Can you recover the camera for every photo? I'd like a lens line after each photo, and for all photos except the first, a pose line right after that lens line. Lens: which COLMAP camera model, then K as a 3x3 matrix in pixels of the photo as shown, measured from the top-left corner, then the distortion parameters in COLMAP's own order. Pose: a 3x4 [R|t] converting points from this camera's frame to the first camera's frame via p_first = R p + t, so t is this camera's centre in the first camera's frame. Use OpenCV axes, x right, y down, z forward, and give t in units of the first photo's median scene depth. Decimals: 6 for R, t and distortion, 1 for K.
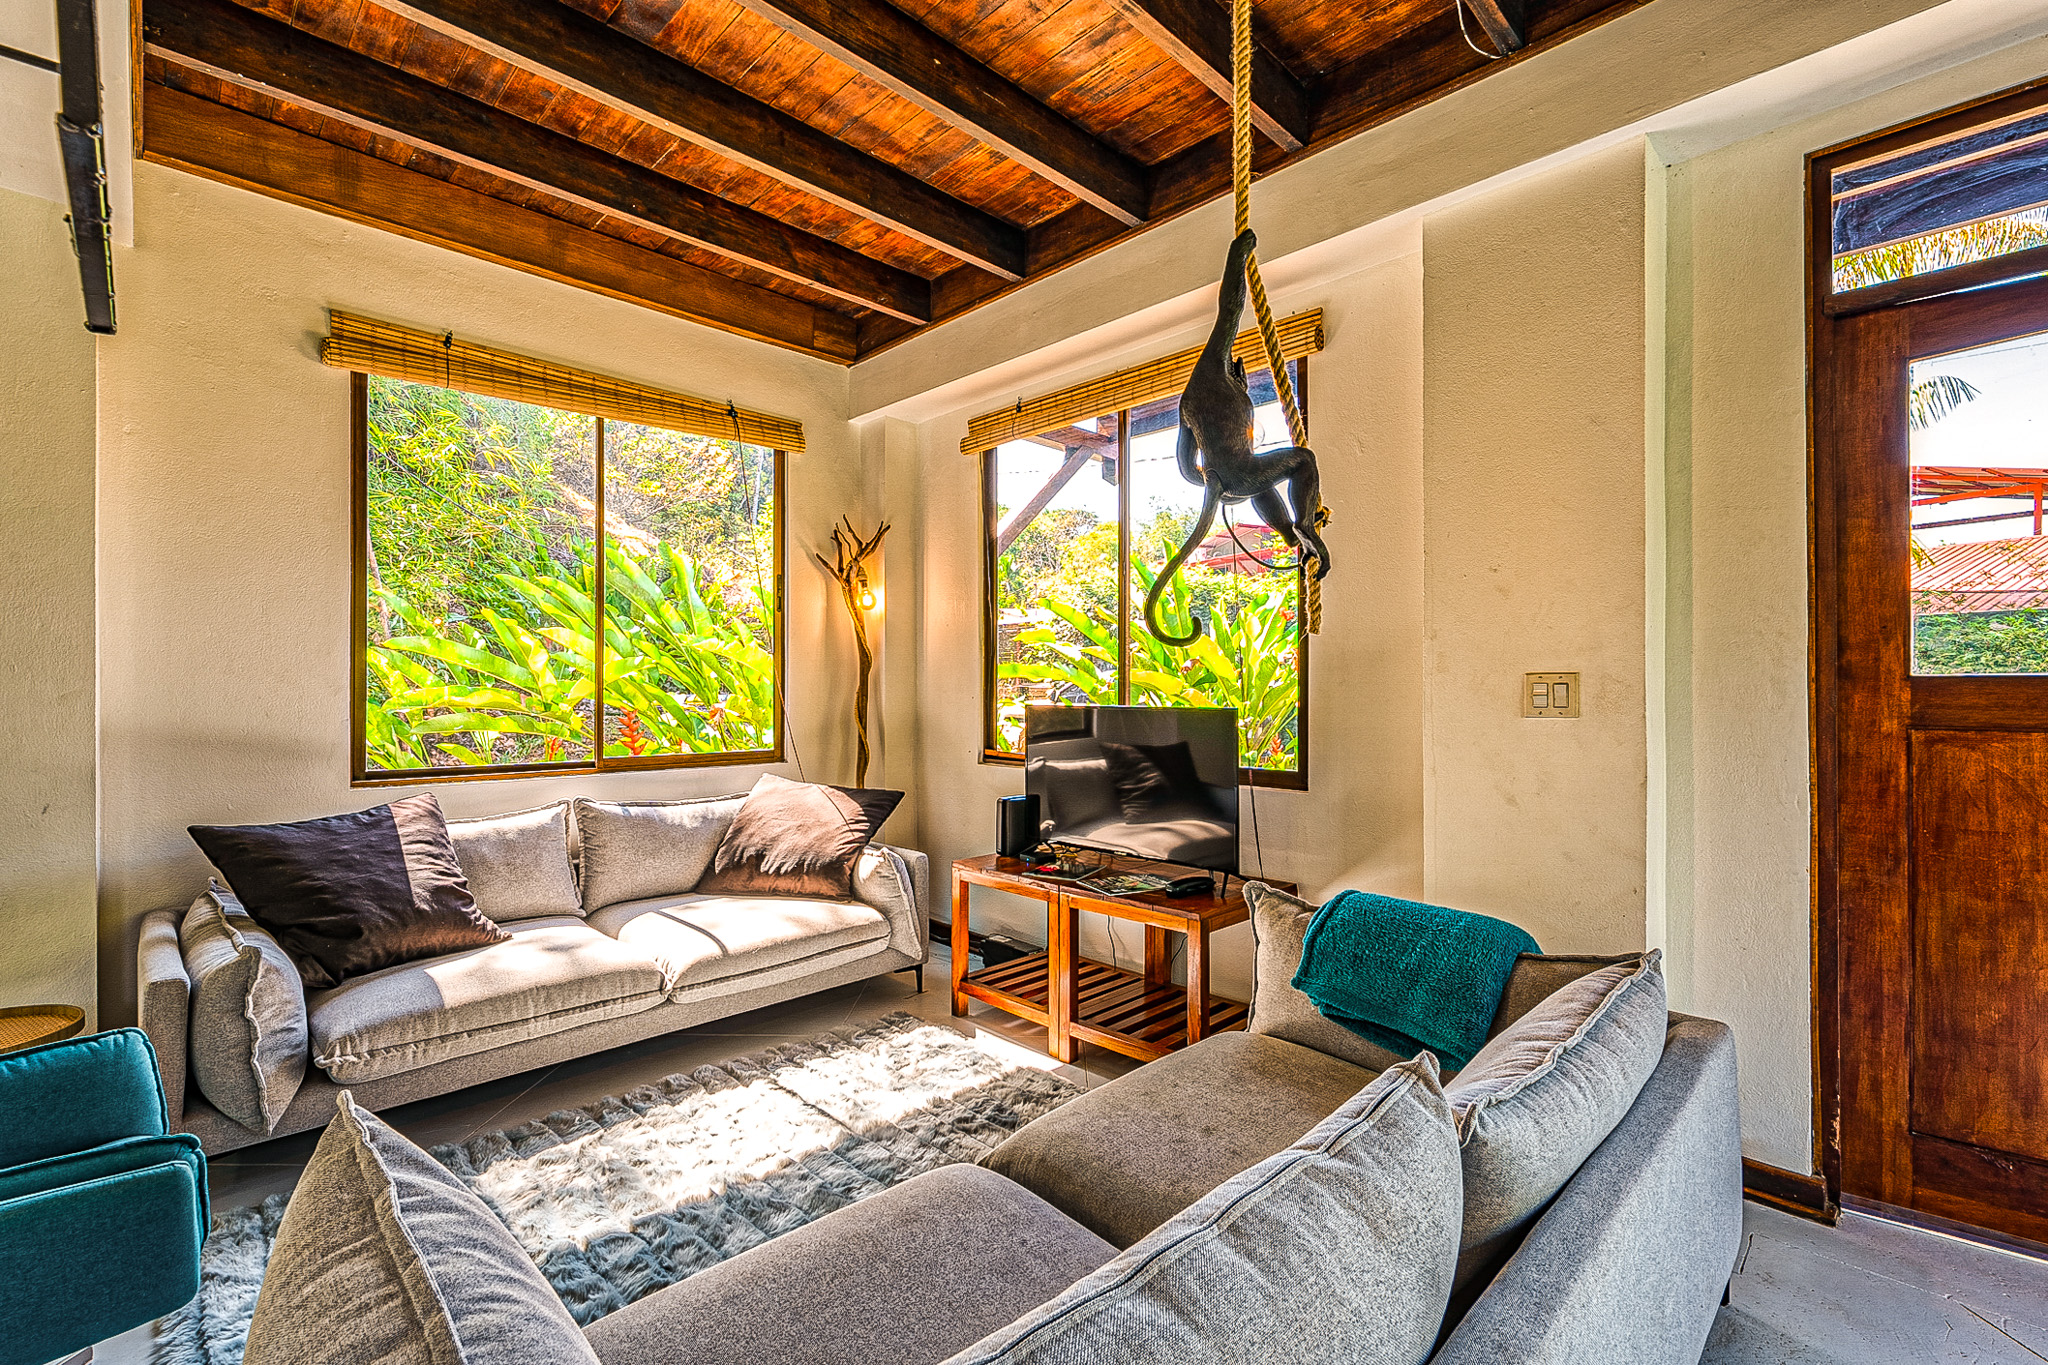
lens RADIAL K [[899.2, 0, 1002.8], [0, 899.2, 694.2], [0, 0, 1]] dist [-0.004137, -0.000732]
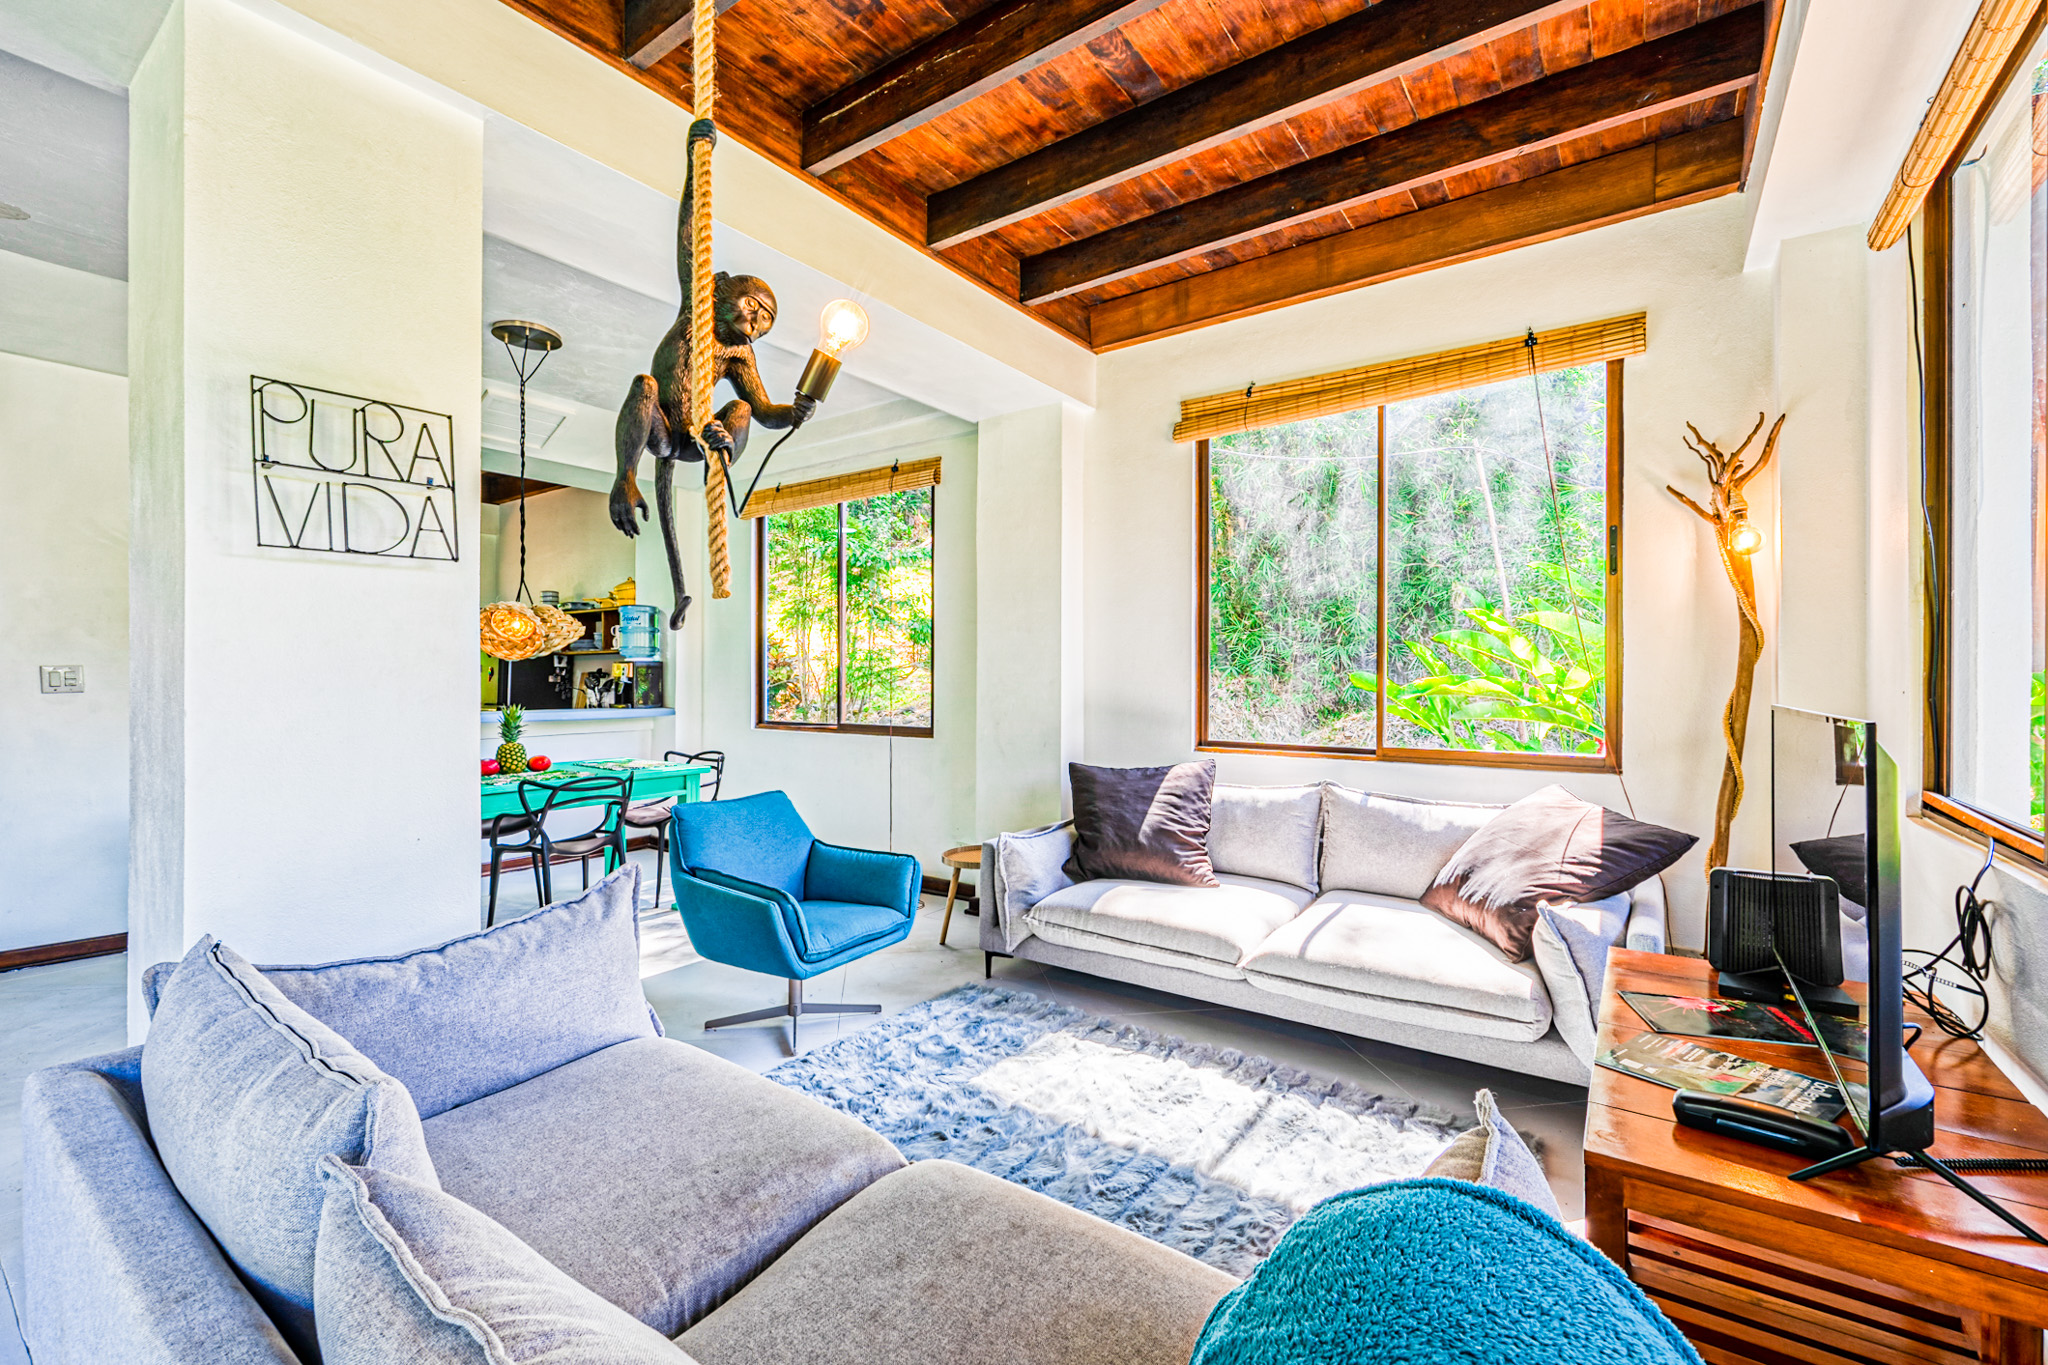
lens RADIAL K [[864.0, 0, 1036.6], [0, 864.0, 682.1], [0, 0, 1]] dist [0.000353, 0.000346]
pose [[0.184825, 0.004606, -0.982761, 0.457896], [-0.006934, 0.999970, 0.003383, -0.001140], [0.982747, 0.006189, 0.184851, 0.476205]]
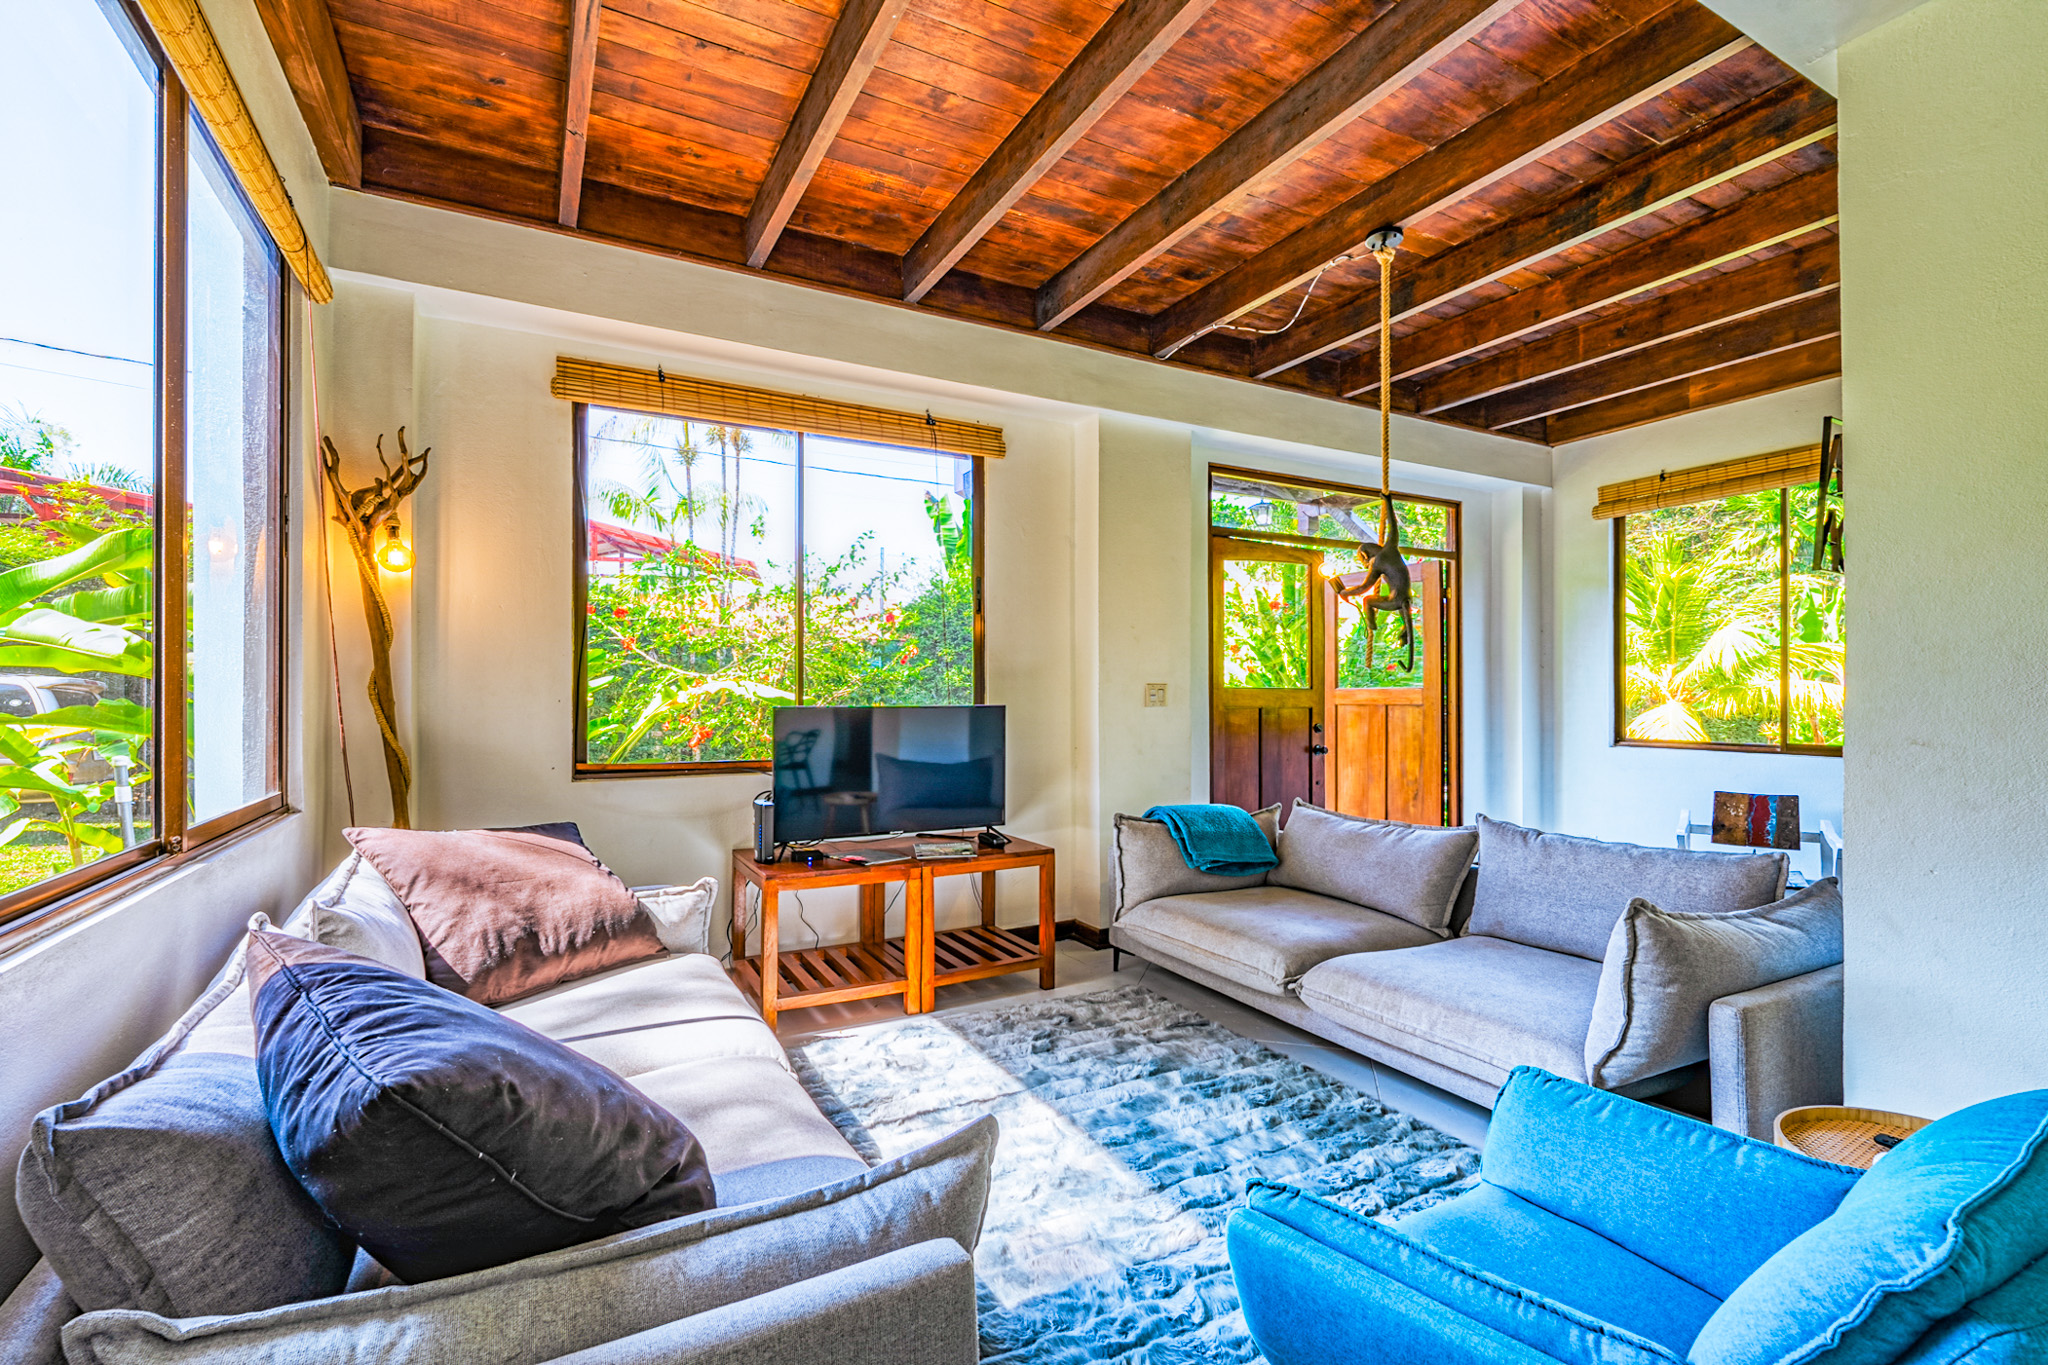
lens RADIAL K [[898.9, 0, 1024.9], [0, 898.9, 693.3], [0, 0, 1]] dist [0.003292, 0.000117]
pose [[0.261105, 0.002940, 0.965306, -0.840374], [0.006704, 0.999966, -0.004859, 0.003003], [-0.965287, 0.007740, 0.261076, 0.465440]]
